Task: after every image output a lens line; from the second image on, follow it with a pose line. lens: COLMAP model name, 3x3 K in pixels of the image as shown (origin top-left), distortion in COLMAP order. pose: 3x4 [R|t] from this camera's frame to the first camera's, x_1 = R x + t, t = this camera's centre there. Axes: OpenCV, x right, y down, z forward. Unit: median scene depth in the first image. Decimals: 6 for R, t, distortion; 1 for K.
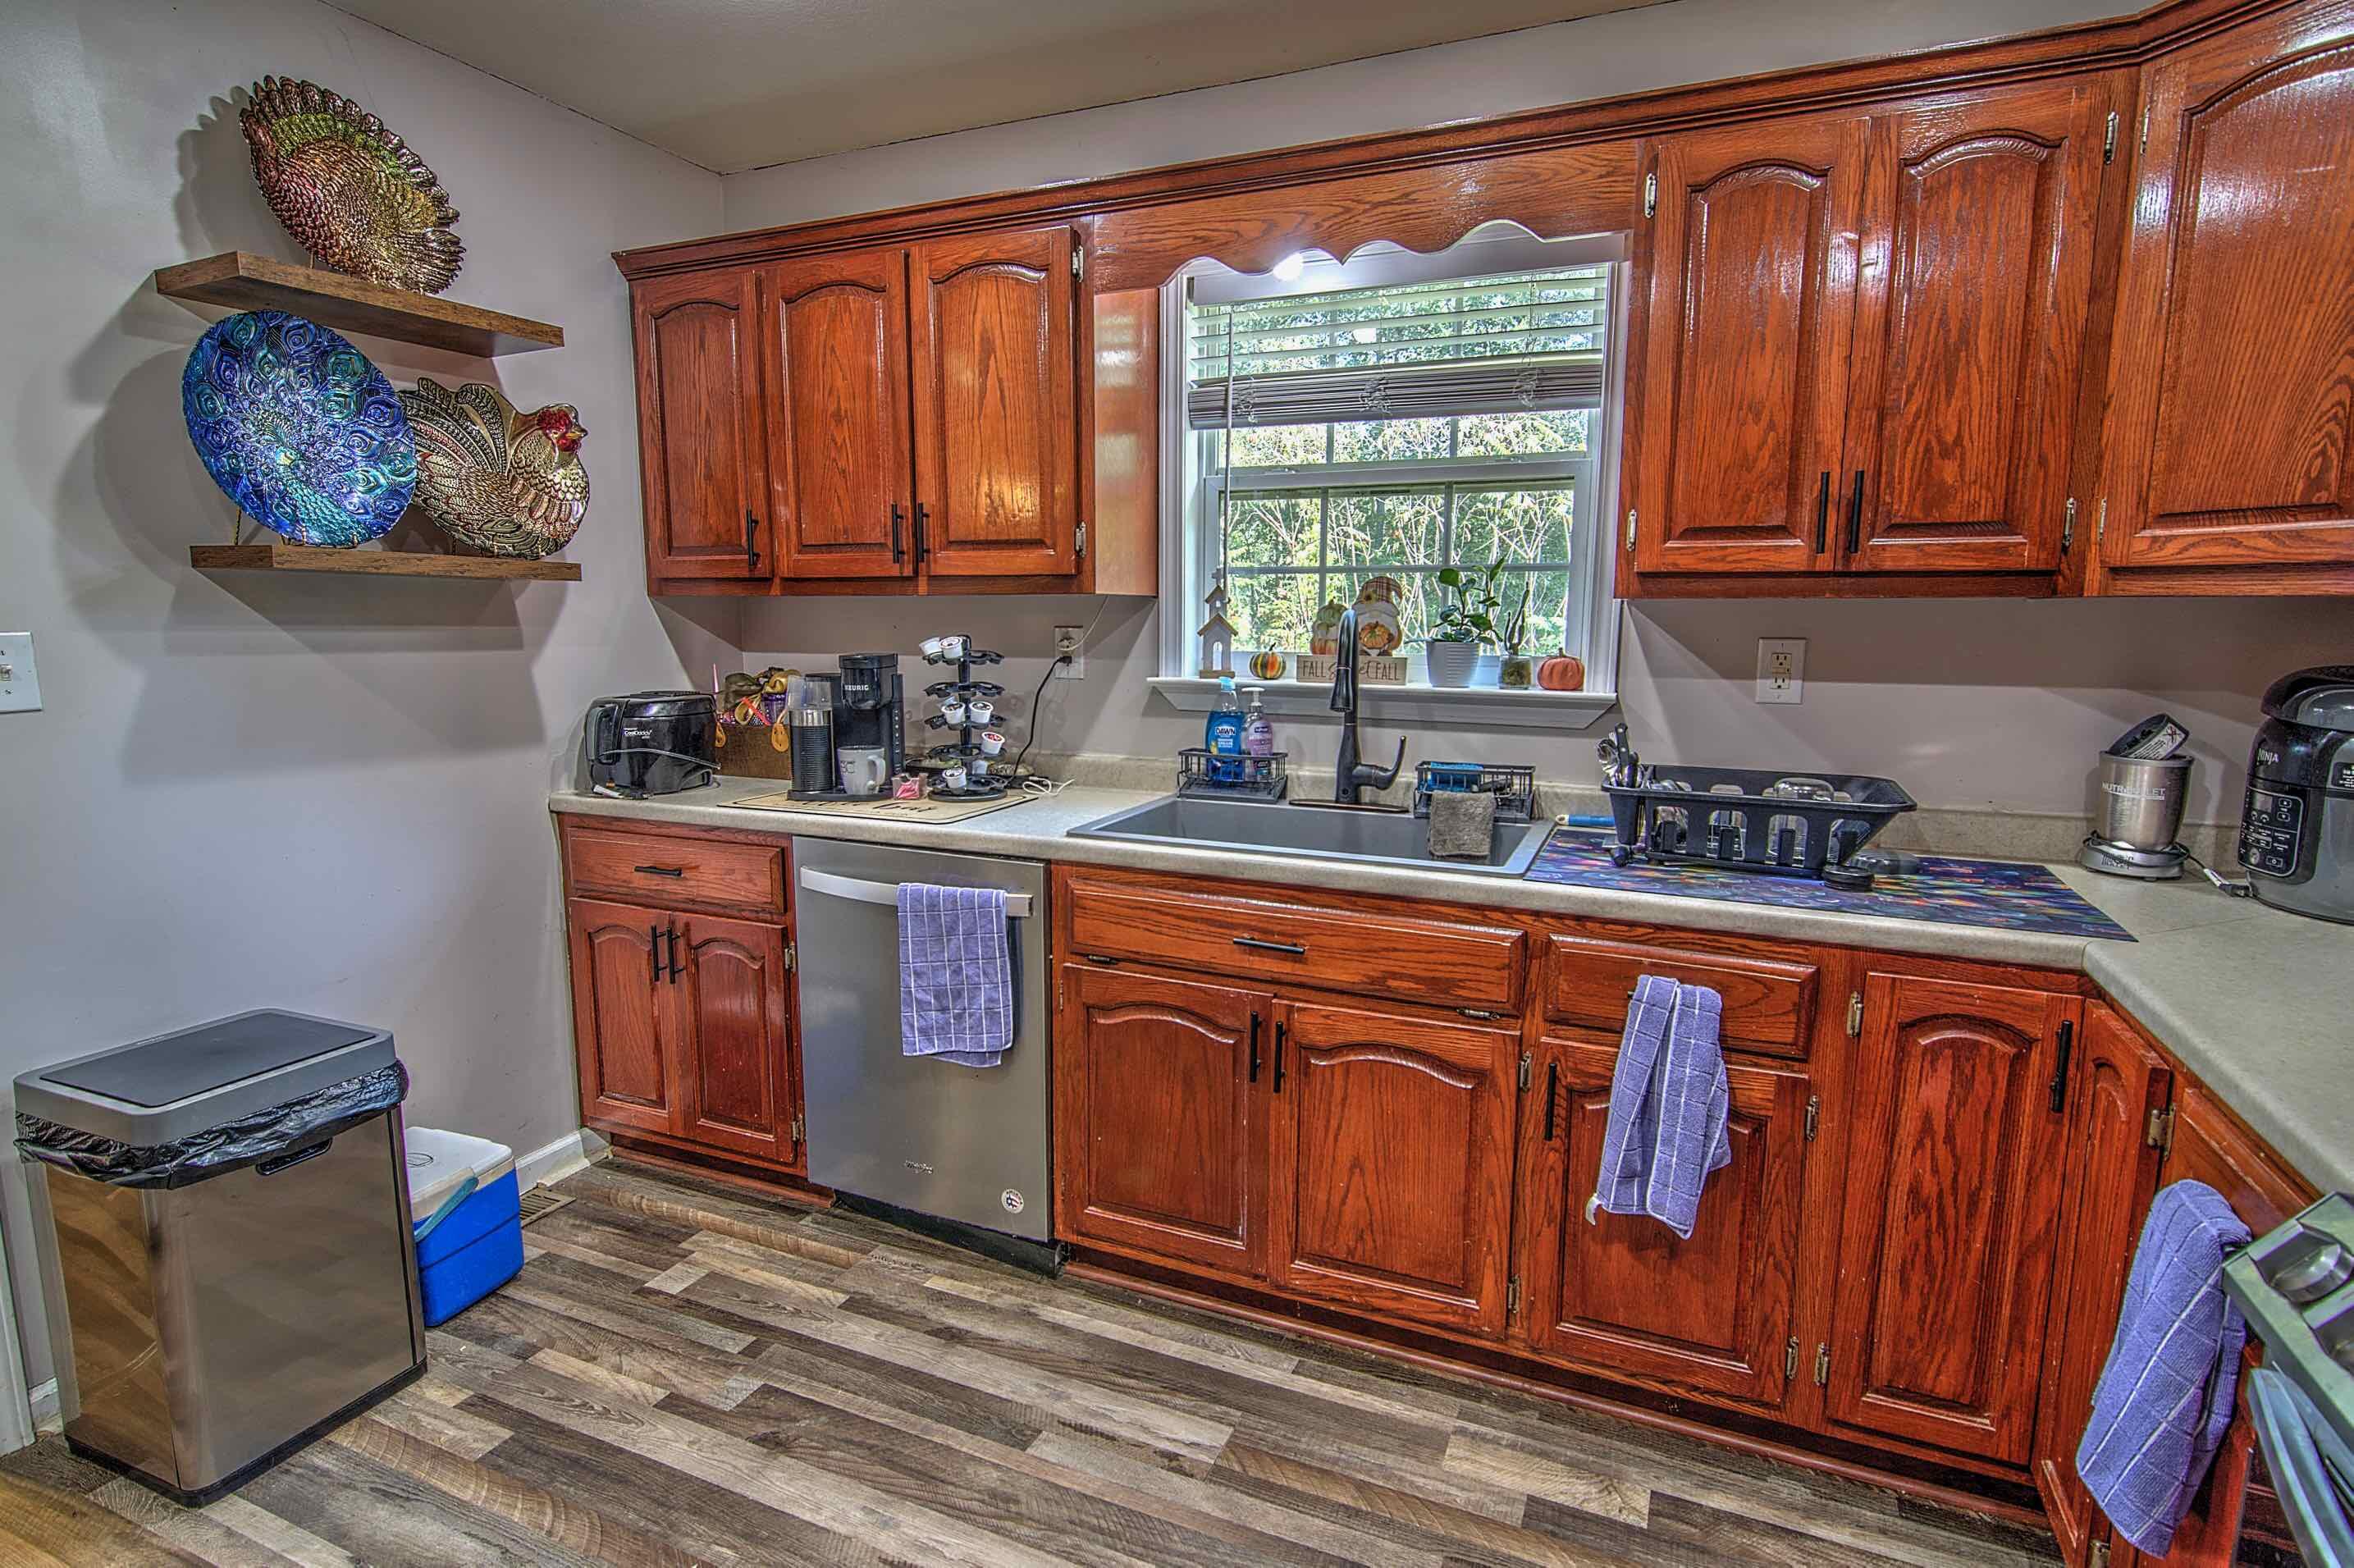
lens RADIAL K [[1177.3, 0, 1177.0], [0, 1177.3, 784.0], [0, 0, 1]] dist [-0.002266, -0.000500]
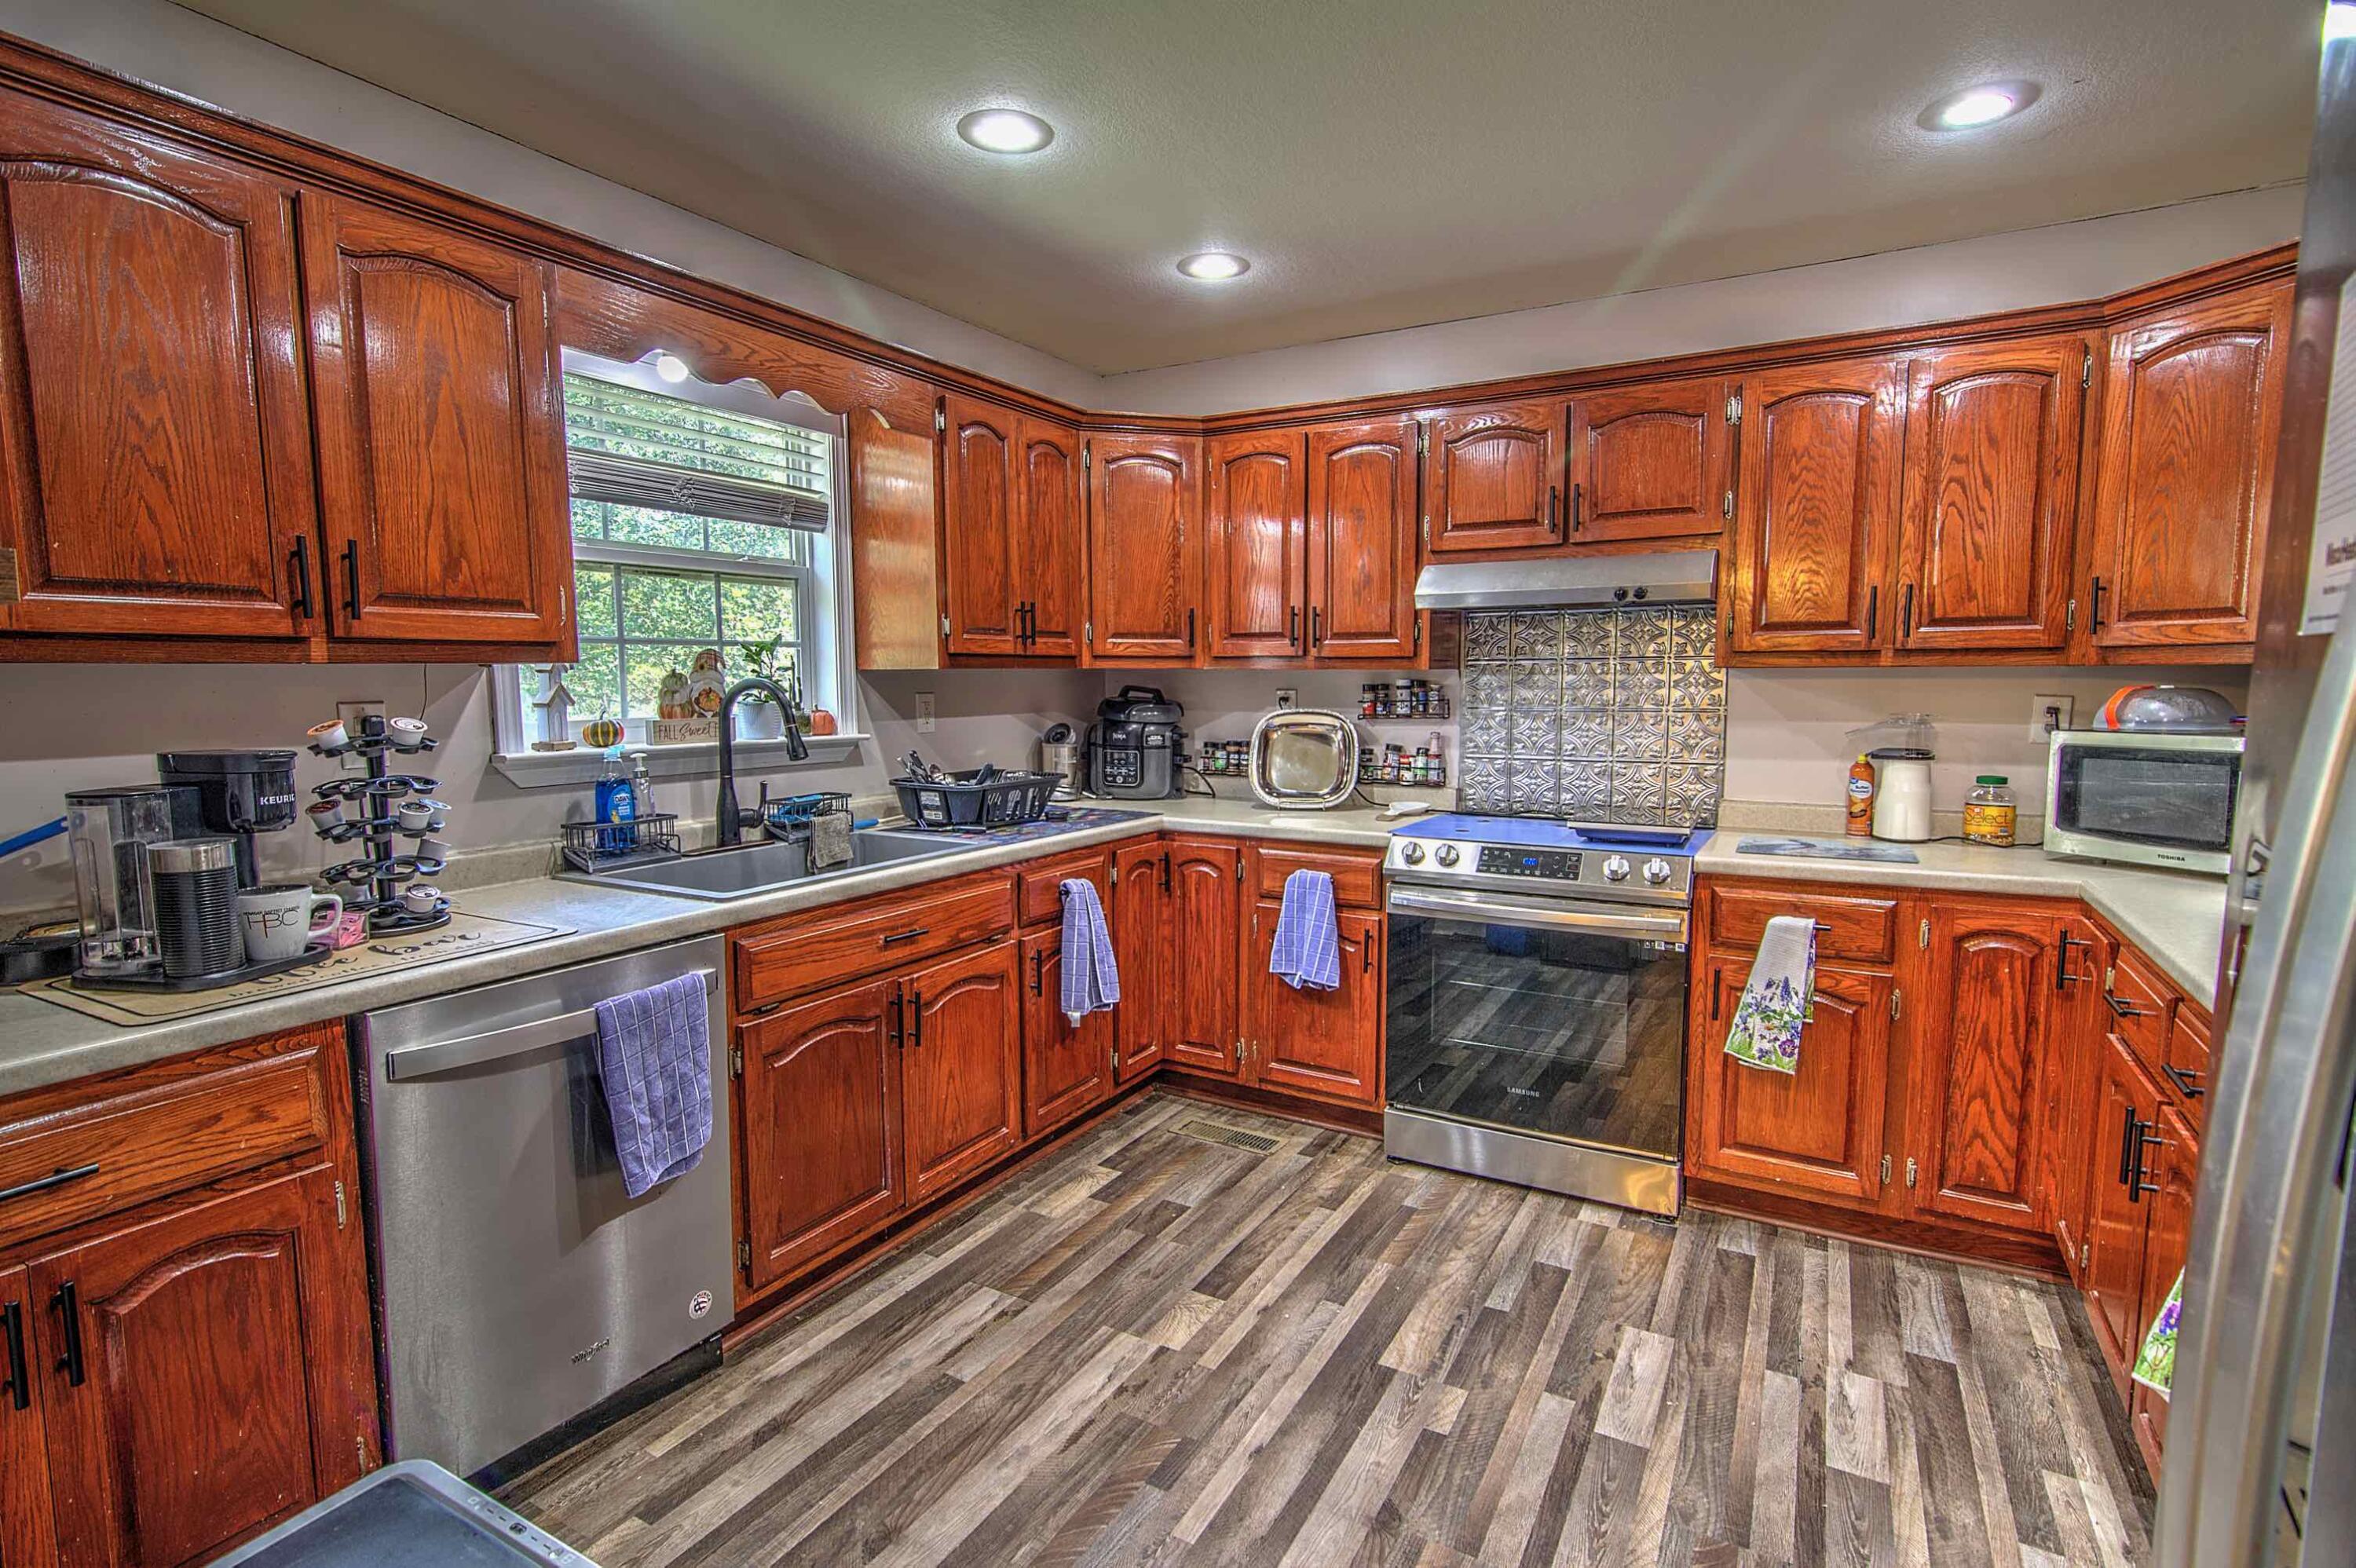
lens RADIAL K [[1158.1, 0, 1148.4], [0, 1158.1, 787.5], [0, 0, 1]] dist [-0.000669, -0.000512]
pose [[0.116577, -0.101636, 0.987967, -1.038419], [0.148146, 0.985401, 0.083892, -0.083164], [-0.982070, 0.136584, 0.129933, 0.503881]]
